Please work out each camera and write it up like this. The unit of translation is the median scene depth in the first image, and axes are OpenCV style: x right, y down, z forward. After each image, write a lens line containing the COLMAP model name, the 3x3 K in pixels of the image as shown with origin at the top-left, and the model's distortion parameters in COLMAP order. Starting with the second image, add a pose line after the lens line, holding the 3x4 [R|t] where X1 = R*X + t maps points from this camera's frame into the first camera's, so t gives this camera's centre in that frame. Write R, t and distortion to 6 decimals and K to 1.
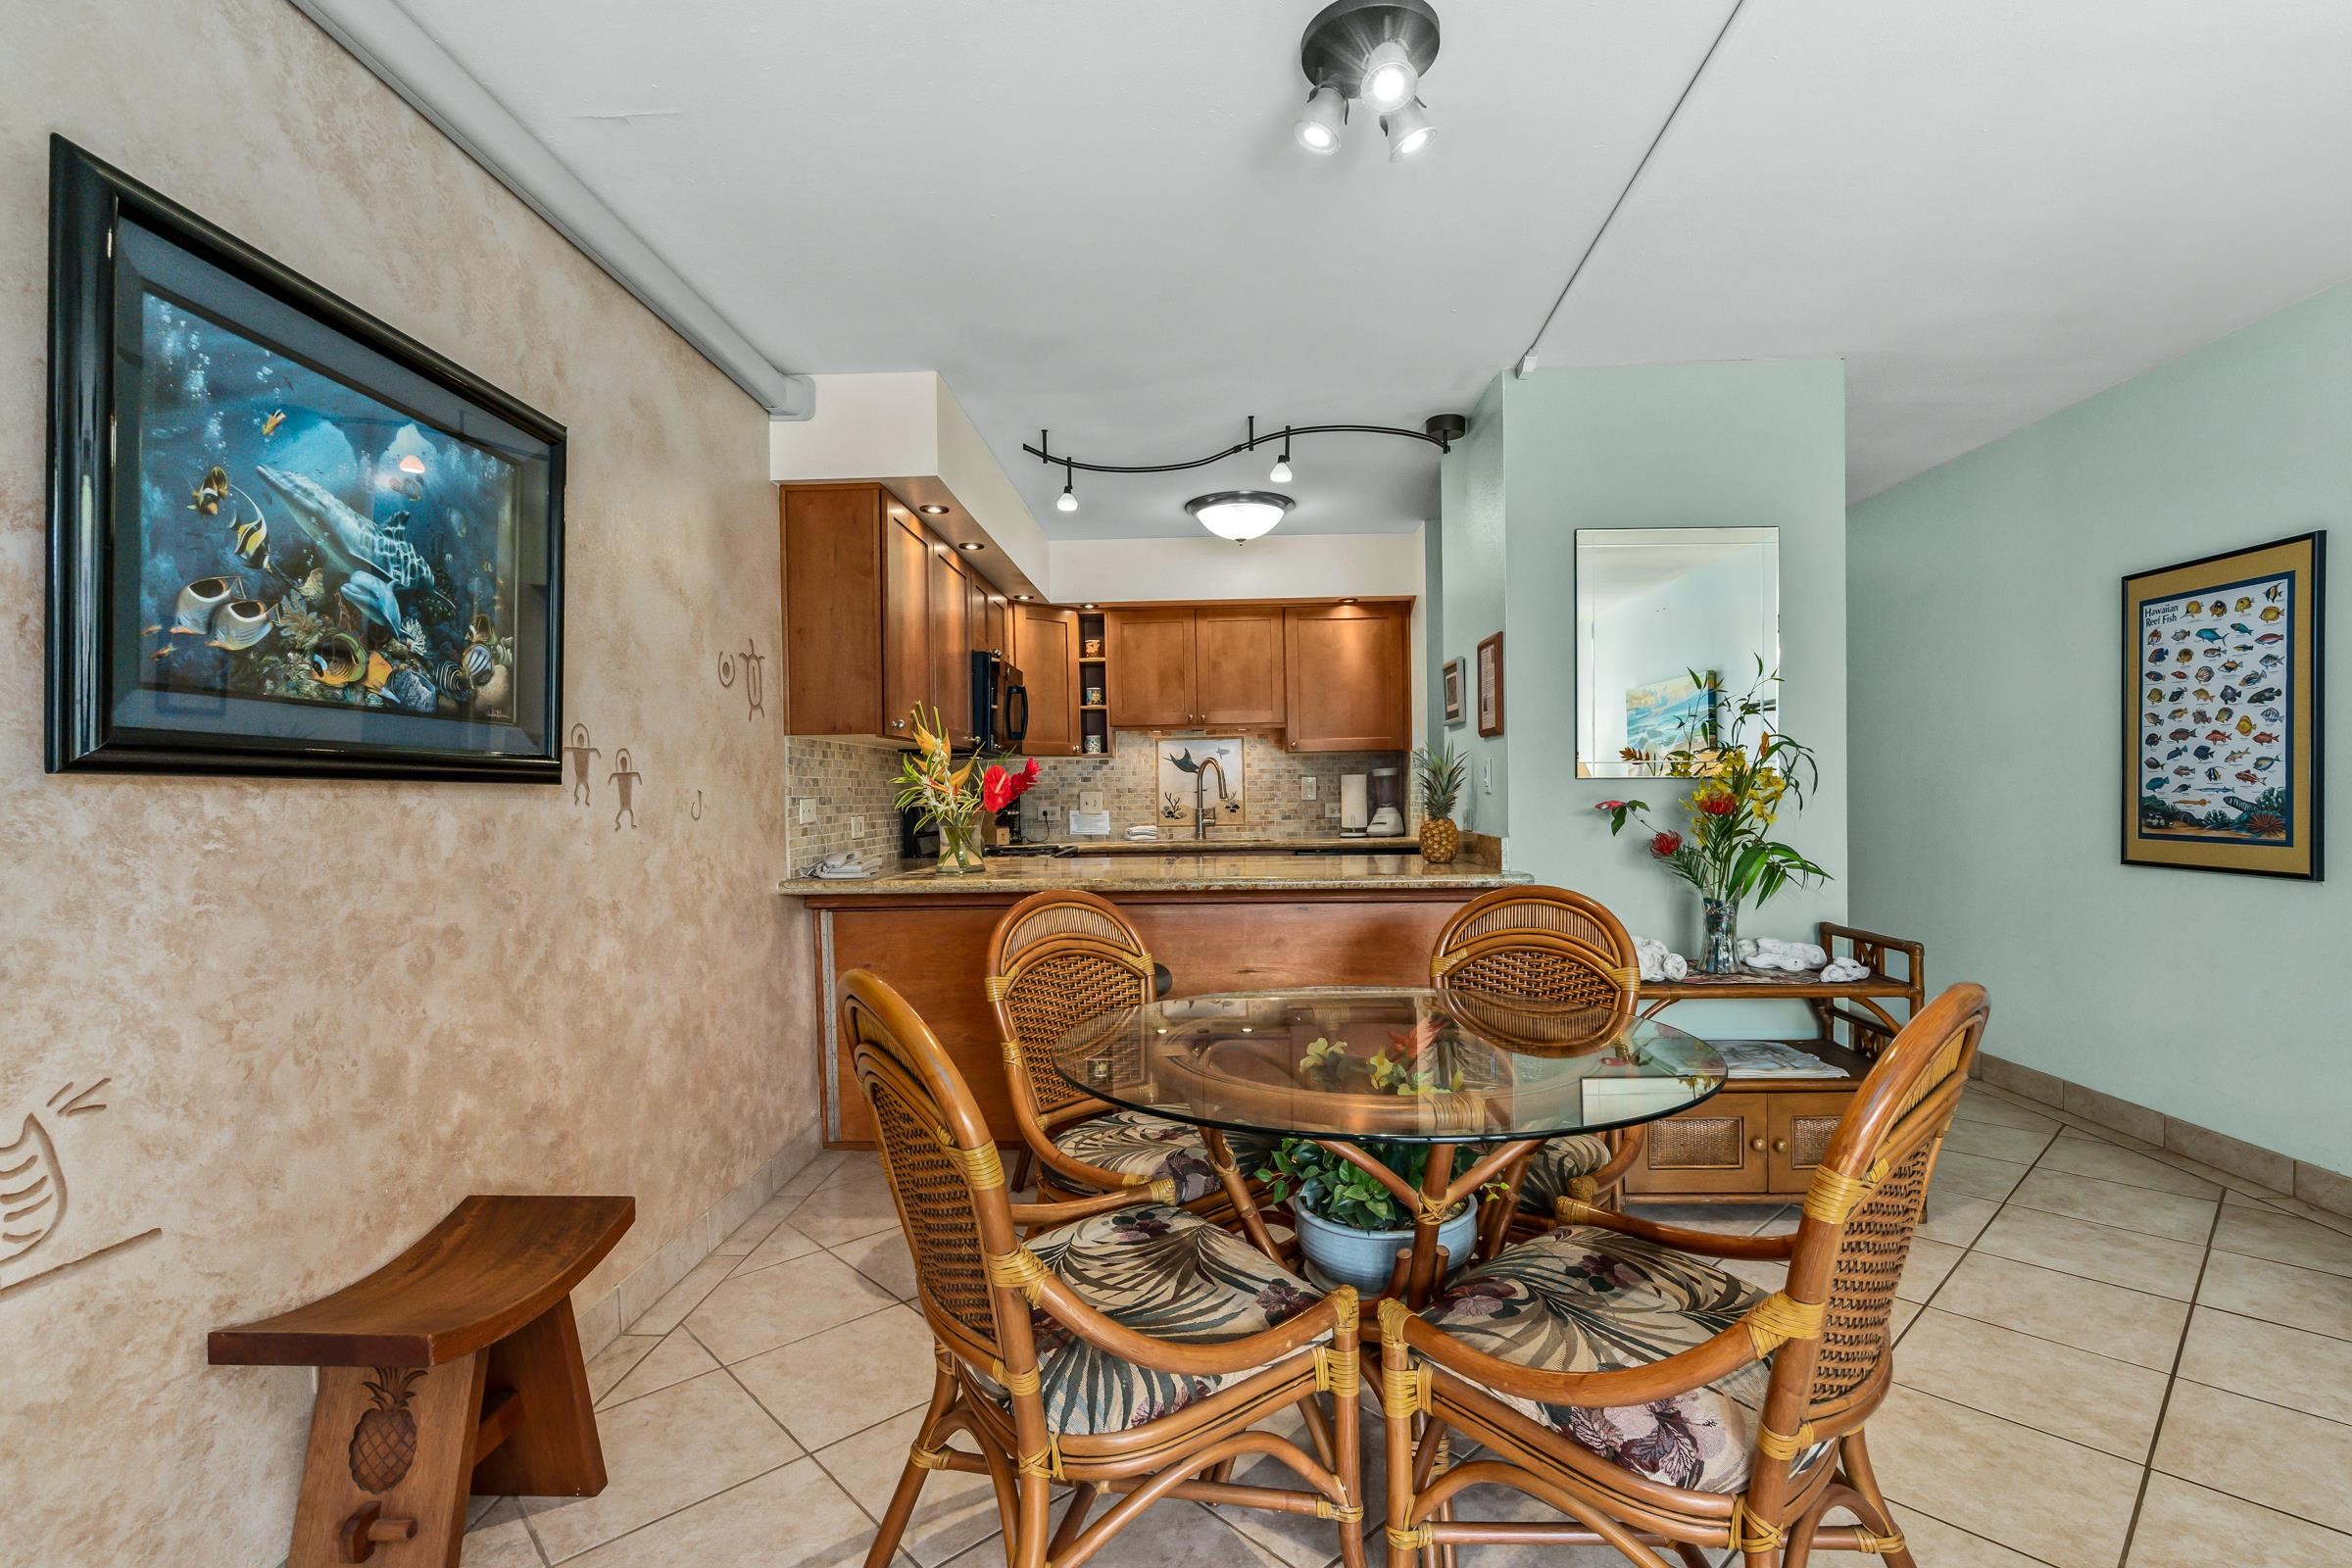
lens RADIAL K [[1074.2, 0, 1175.1], [0, 1074.2, 809.5], [0, 0, 1]] dist [-0.000725, 0.000243]
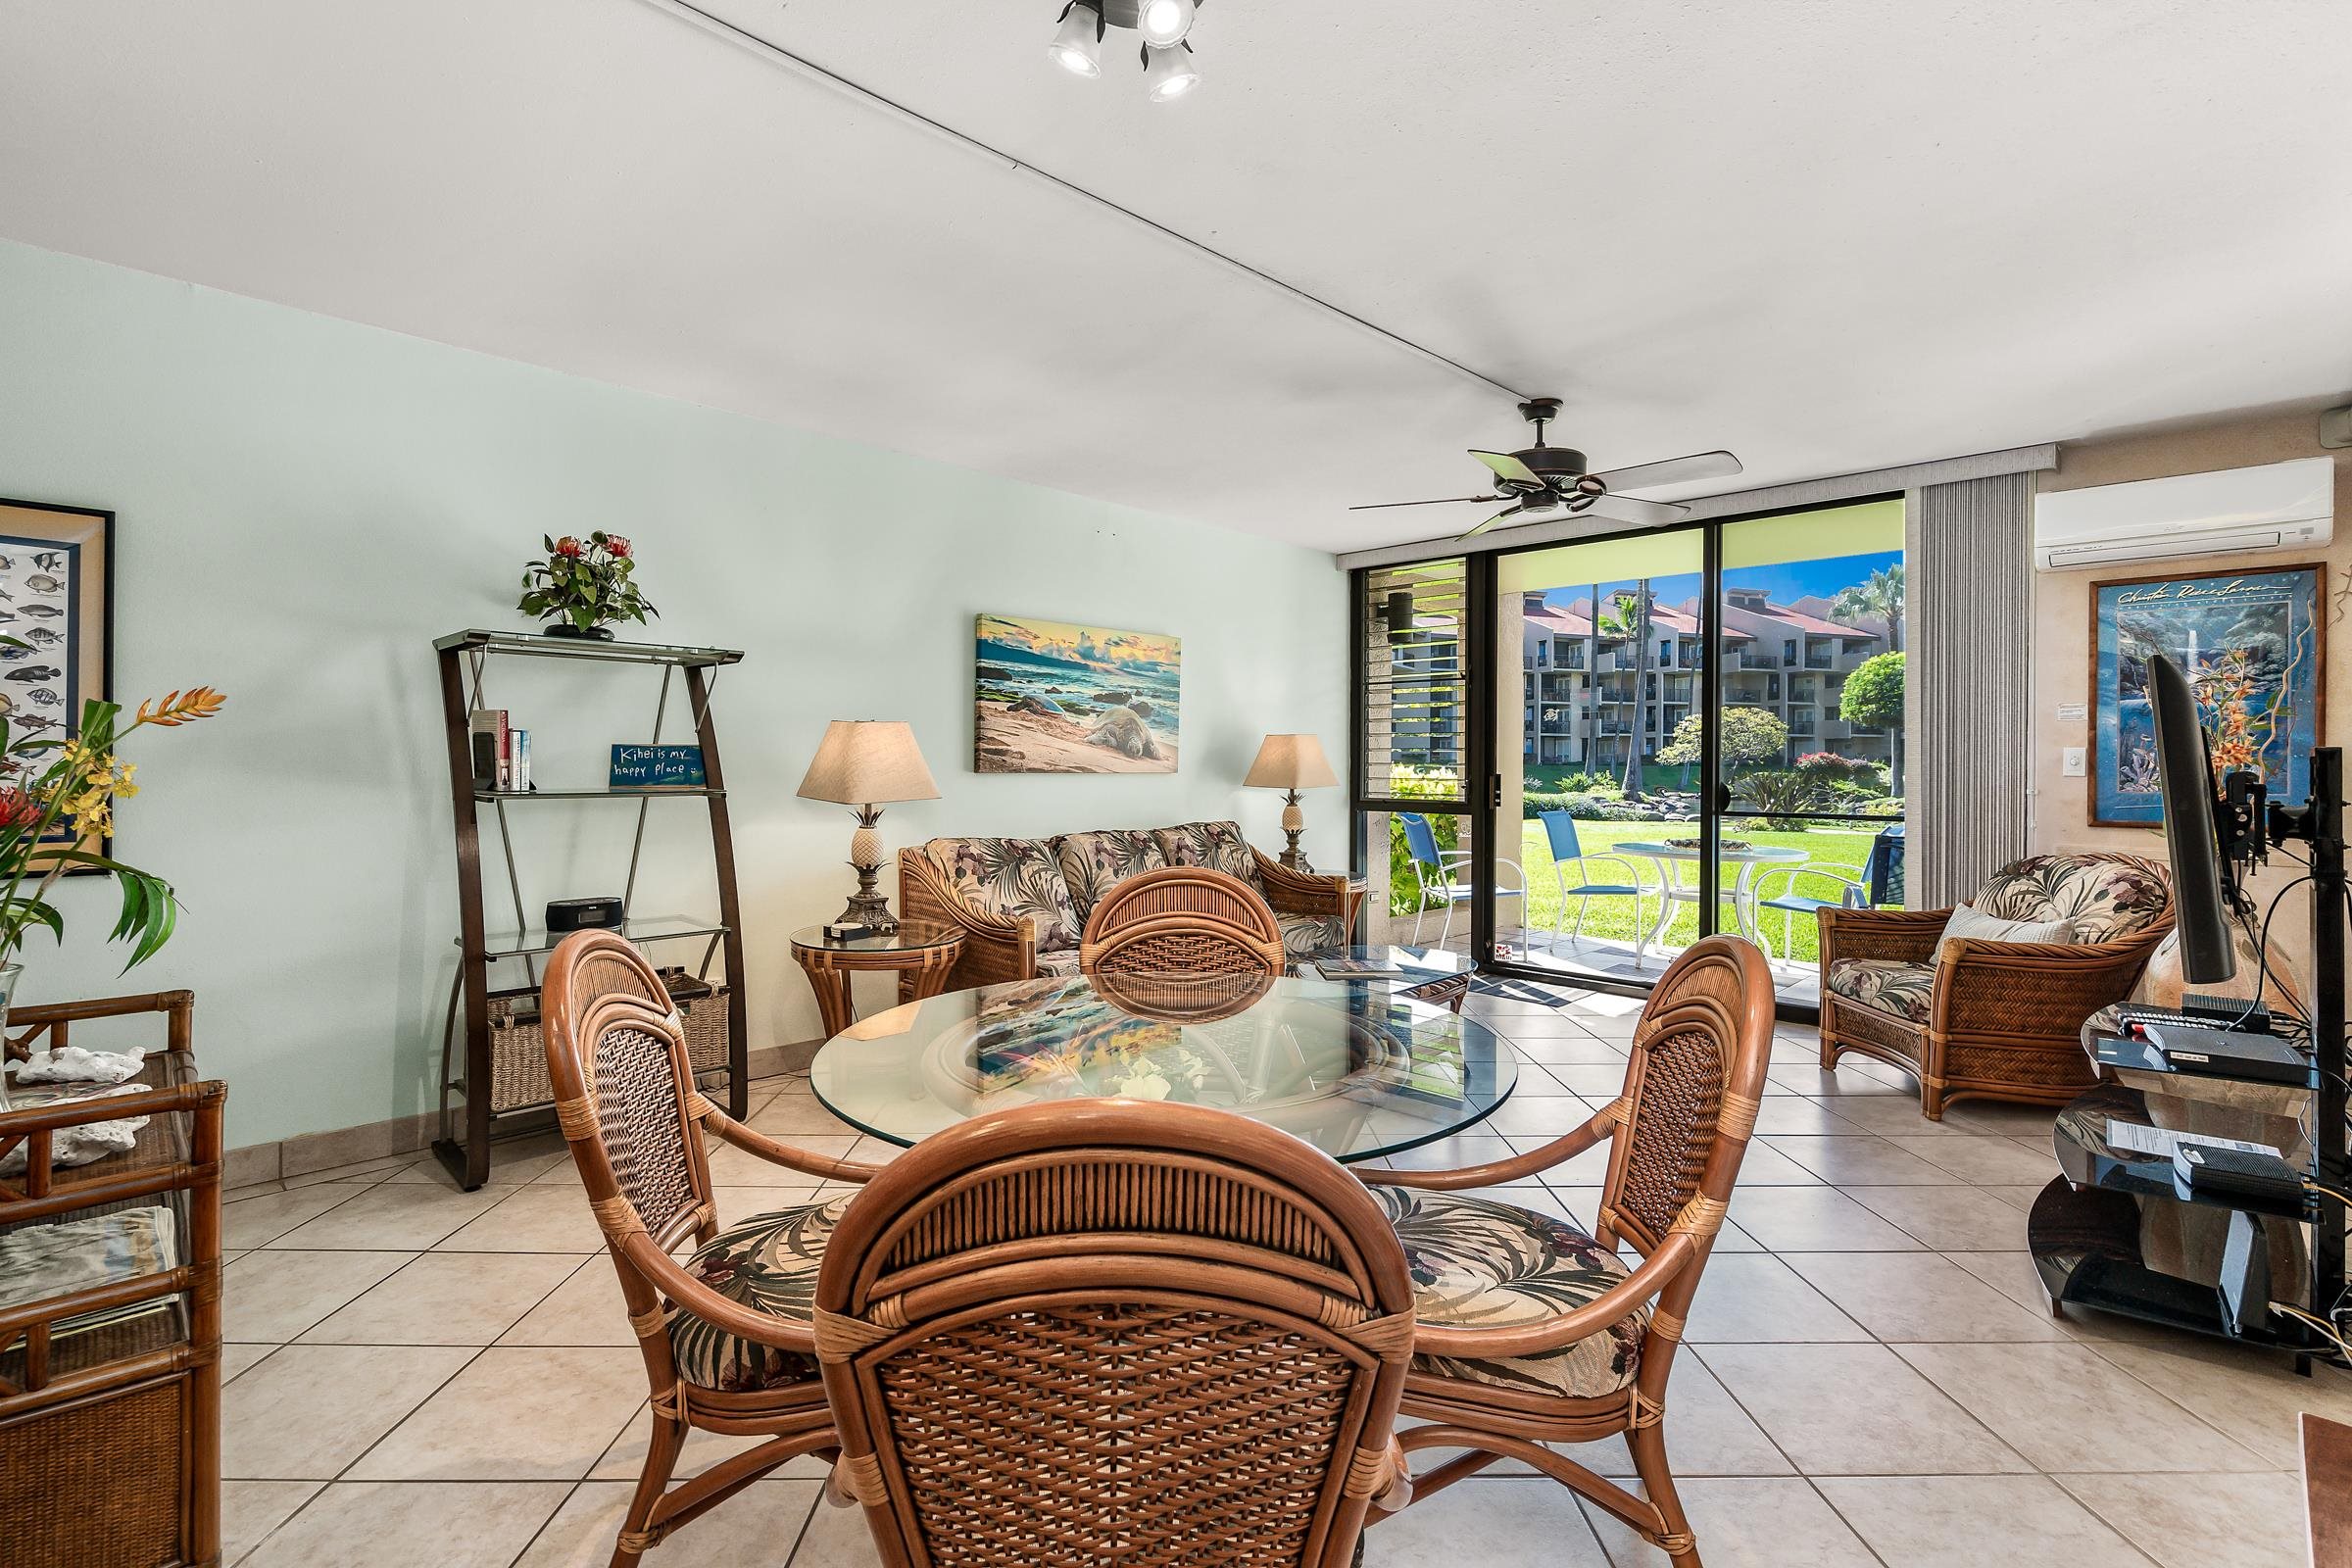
lens RADIAL K [[1072.6, 0, 1192.3], [0, 1072.6, 777.9], [0, 0, 1]] dist [-0.003800, -0.000283]
pose [[-0.750016, 0.002672, 0.661414, -0.265931], [0.016684, 0.999750, 0.014880, -0.016896], [-0.661209, 0.022195, -0.749873, 0.982252]]
